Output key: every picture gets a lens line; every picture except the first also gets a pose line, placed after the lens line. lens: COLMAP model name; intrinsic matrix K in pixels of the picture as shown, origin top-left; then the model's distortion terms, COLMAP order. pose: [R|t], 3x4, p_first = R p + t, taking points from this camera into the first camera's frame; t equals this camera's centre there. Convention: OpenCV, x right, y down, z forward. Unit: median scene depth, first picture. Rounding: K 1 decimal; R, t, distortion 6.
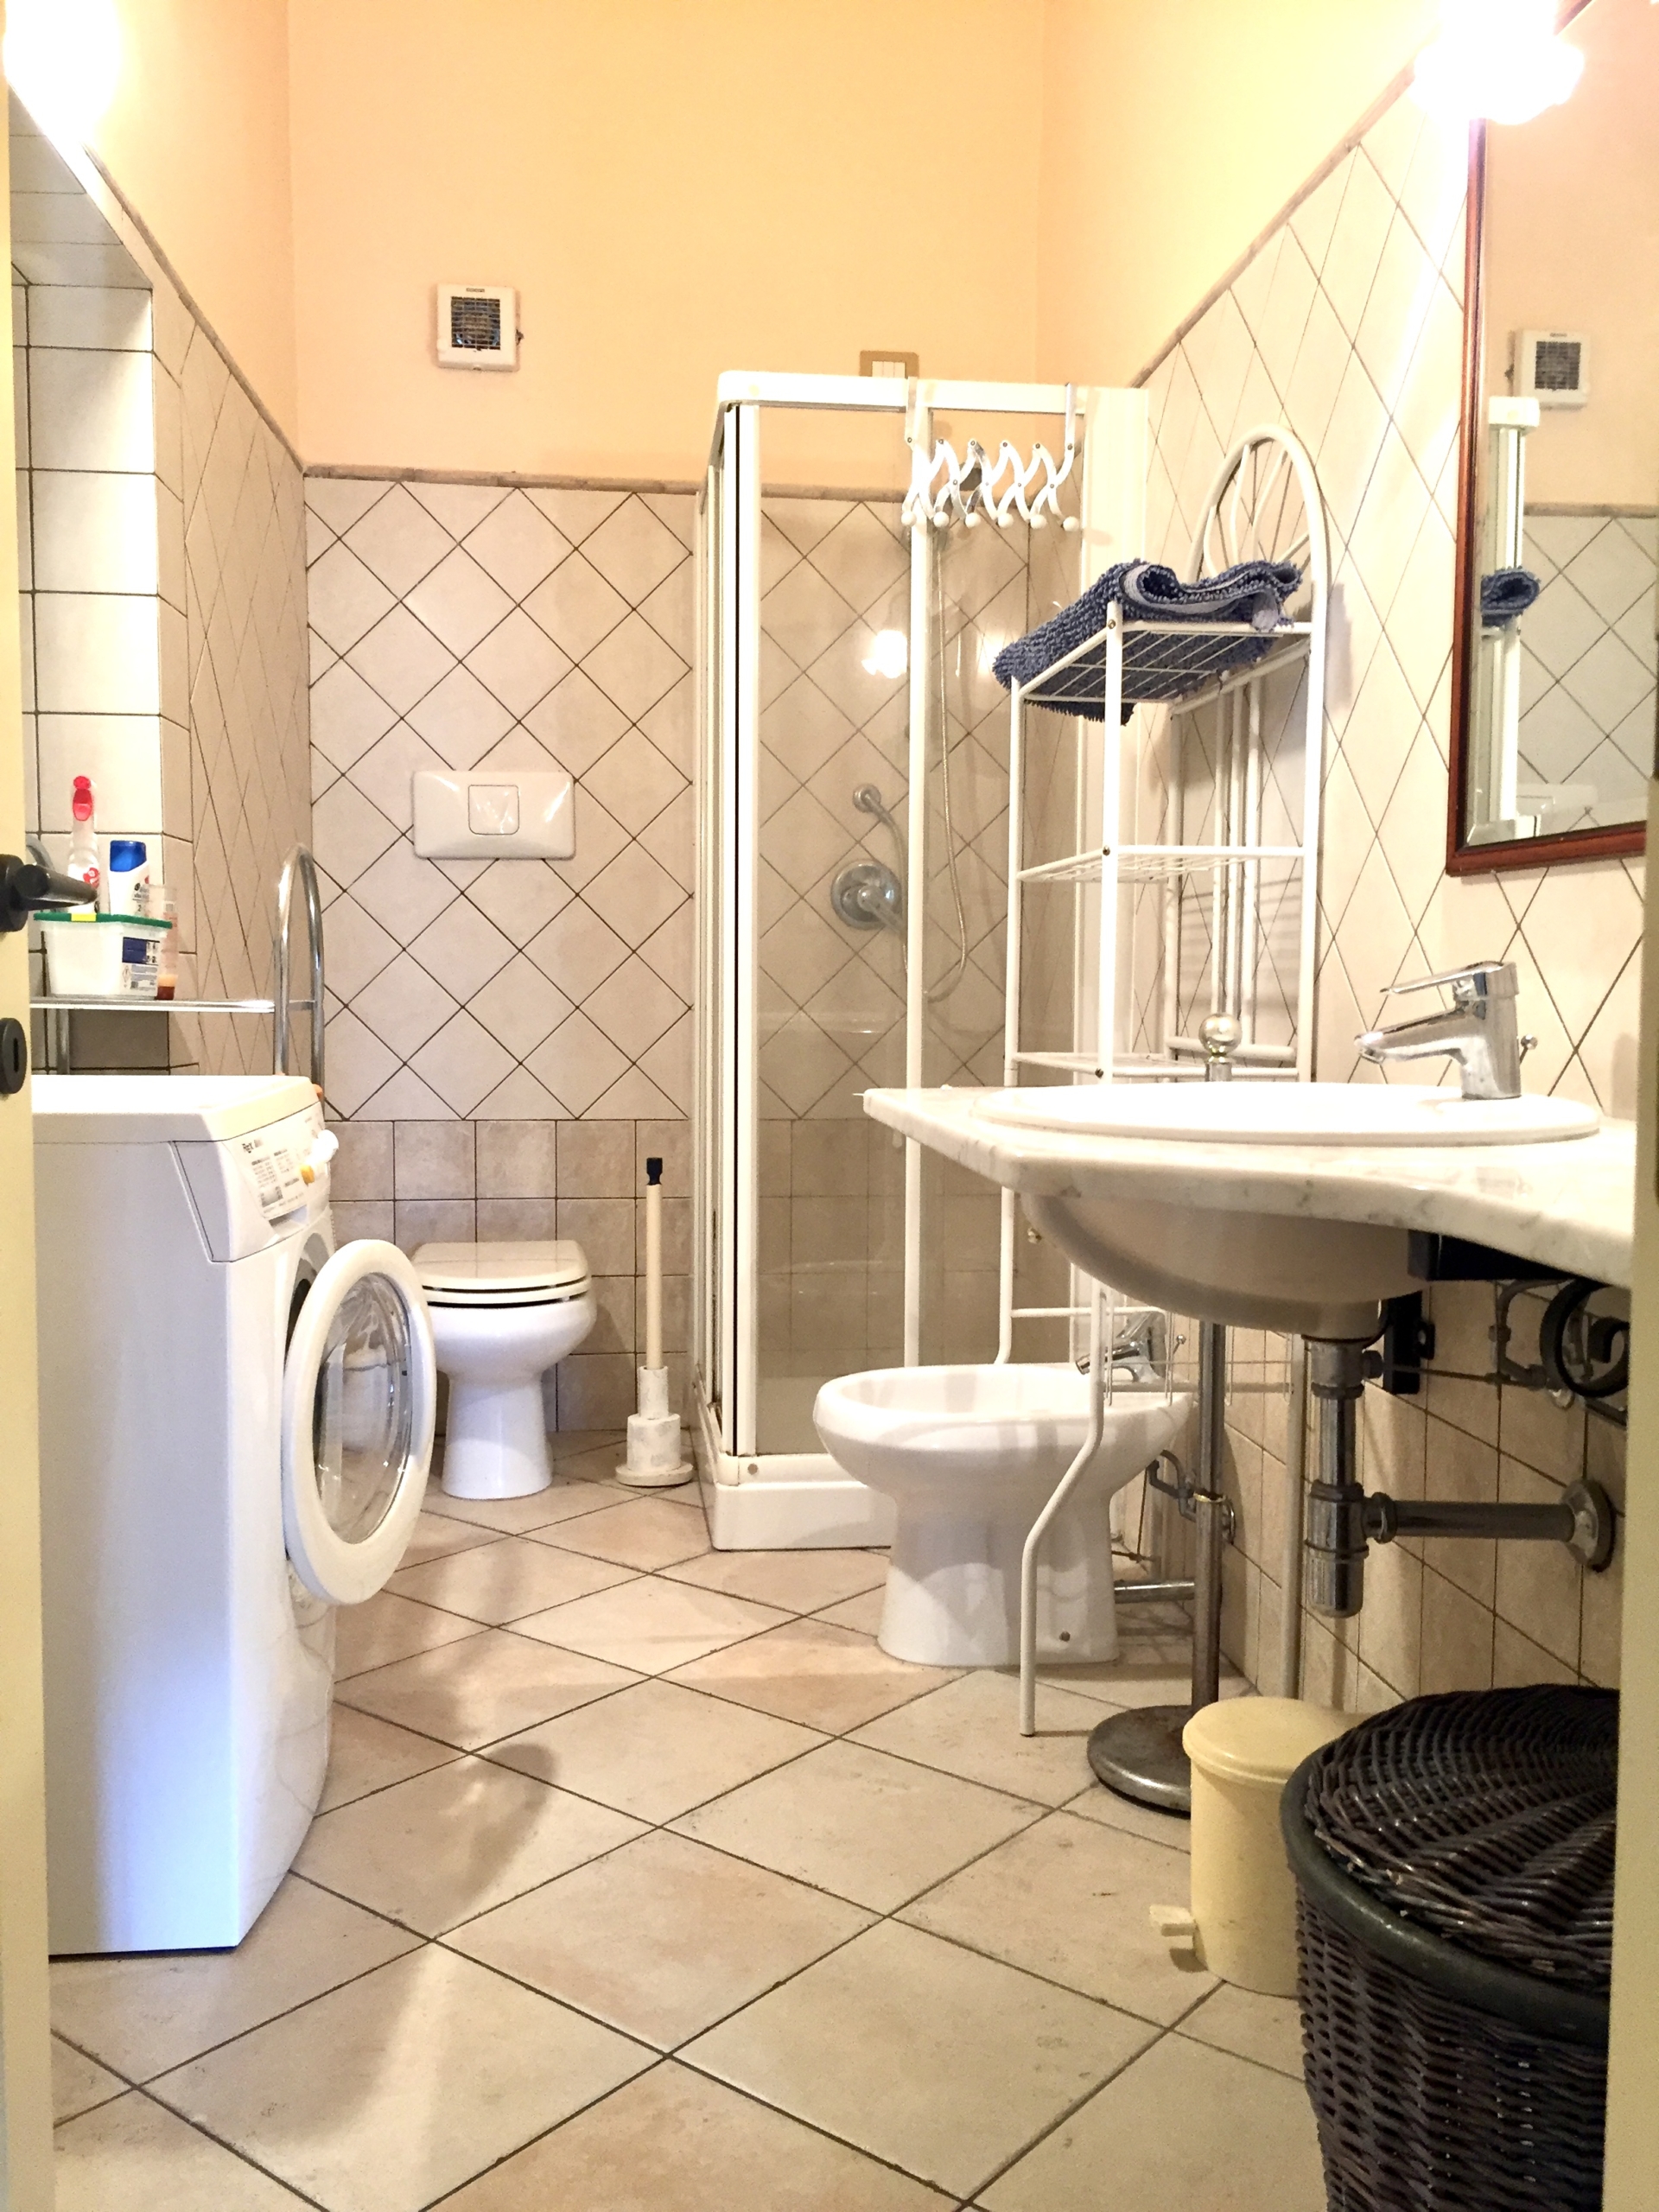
lens RADIAL K [[1899.9, 0, 829.5], [0, 1899.9, 1106.0], [0, 0, 1]] dist [0.087394, -0.110814]
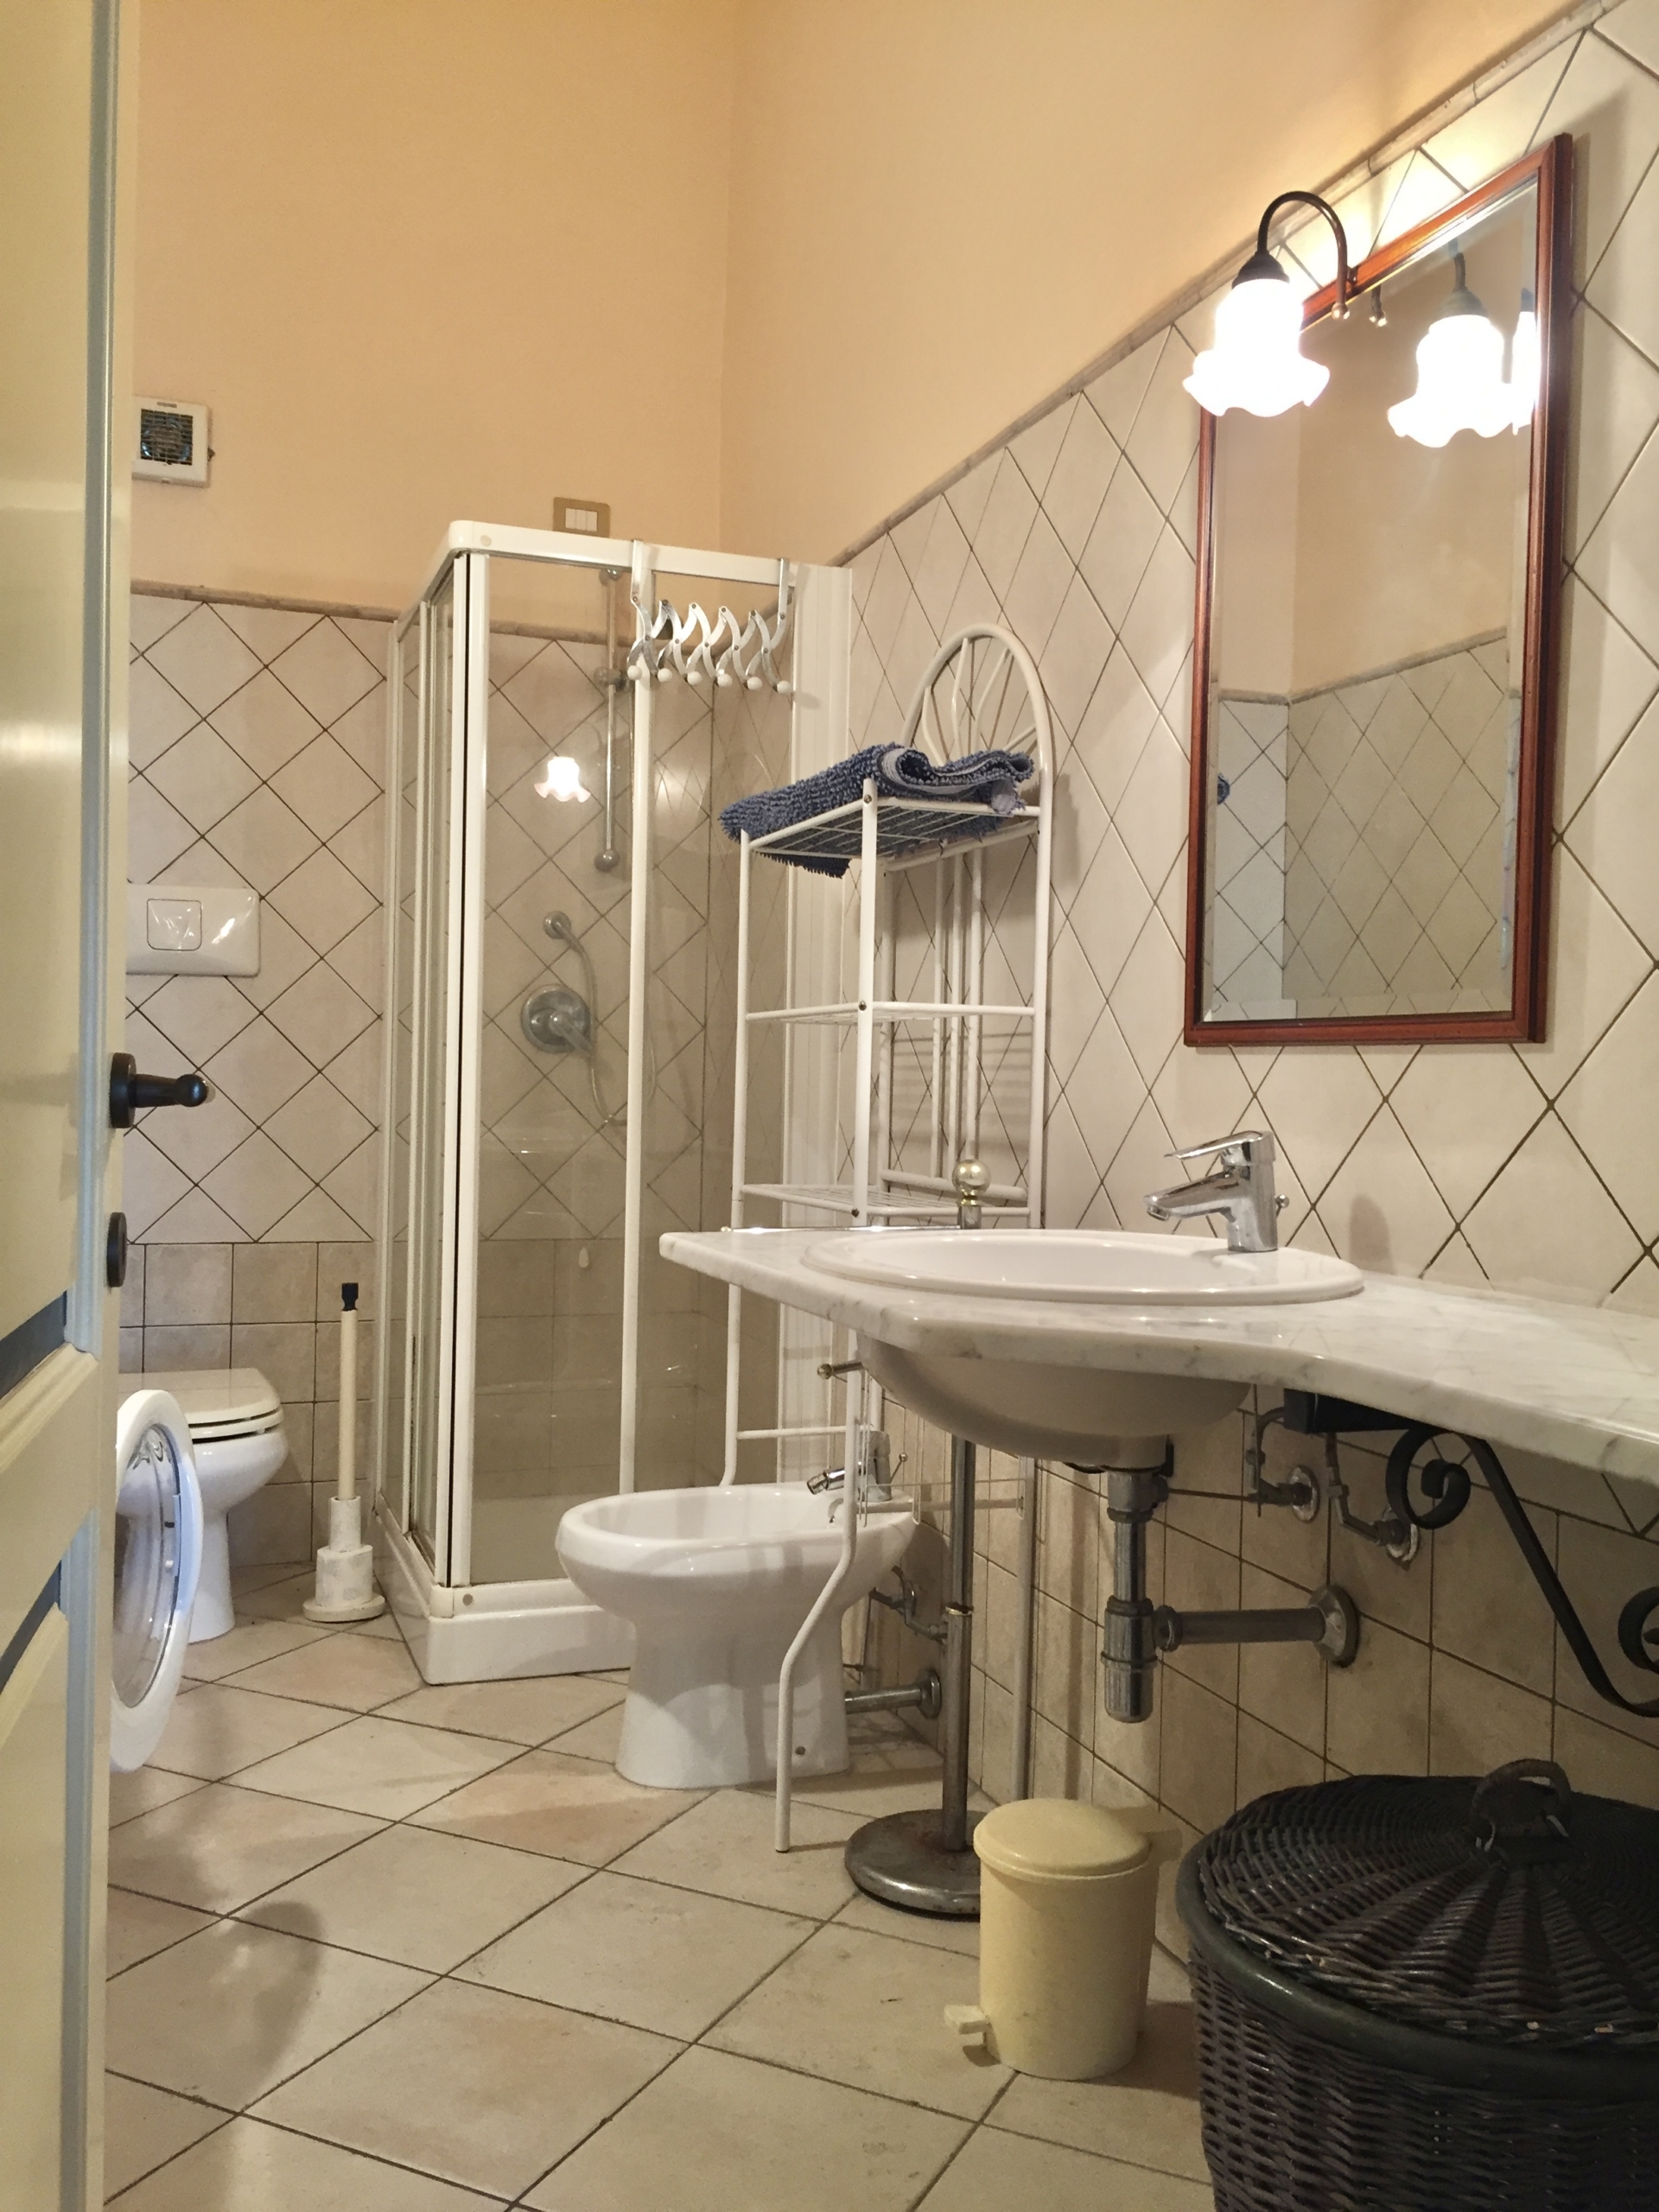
lens RADIAL K [[1899.9, 0, 829.5], [0, 1899.9, 1106.0], [0, 0, 1]] dist [0.087394, -0.110814]
pose [[0.973727, 0.011898, 0.227408, -0.115609], [-0.000786, 0.998804, -0.048892, -0.024639], [-0.227718, 0.047429, 0.972571, -0.037671]]
